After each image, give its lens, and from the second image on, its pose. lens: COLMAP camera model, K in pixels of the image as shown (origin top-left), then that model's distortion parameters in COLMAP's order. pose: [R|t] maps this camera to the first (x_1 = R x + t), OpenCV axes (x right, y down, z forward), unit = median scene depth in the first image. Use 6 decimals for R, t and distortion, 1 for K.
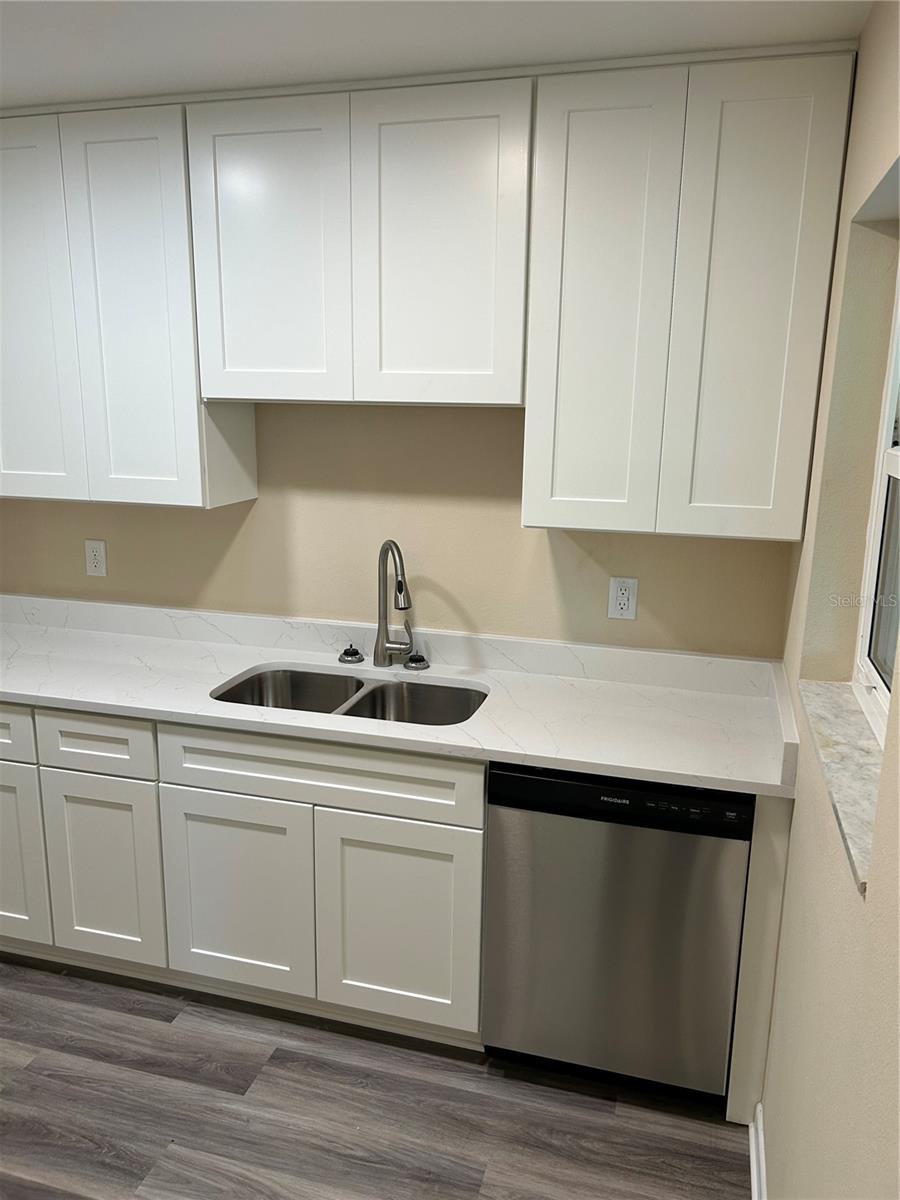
lens RADIAL K [[891.7, 0, 450.0], [0, 891.7, 600.0], [0, 0, 1]] dist [0.081967, -0.082966]
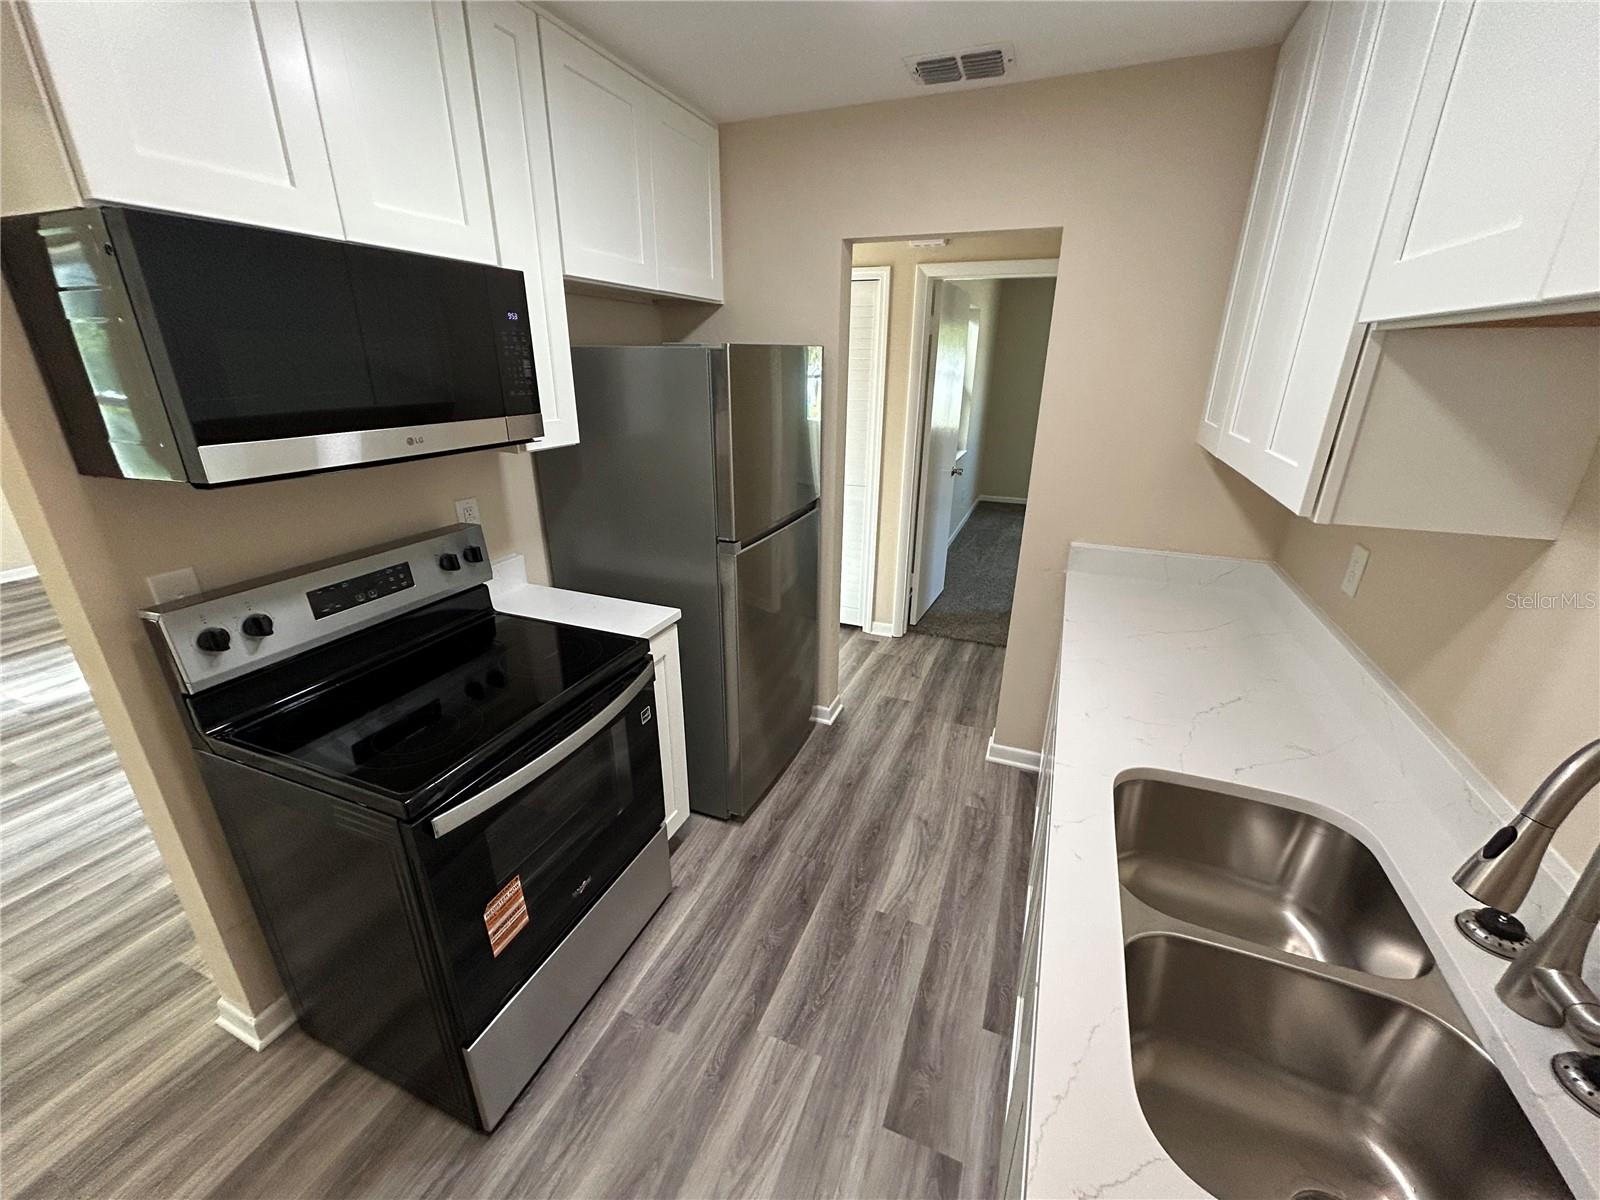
lens RADIAL K [[639.9, 0, 800.0], [0, 639.9, 600.0], [0, 0, 1]] dist [-0.000113, -0.000156]
pose [[-0.108687, 0.338904, -0.934522, 0.198050], [-0.231079, 0.905725, 0.355336, -0.140365], [0.966845, 0.254569, -0.020127, 0.771896]]
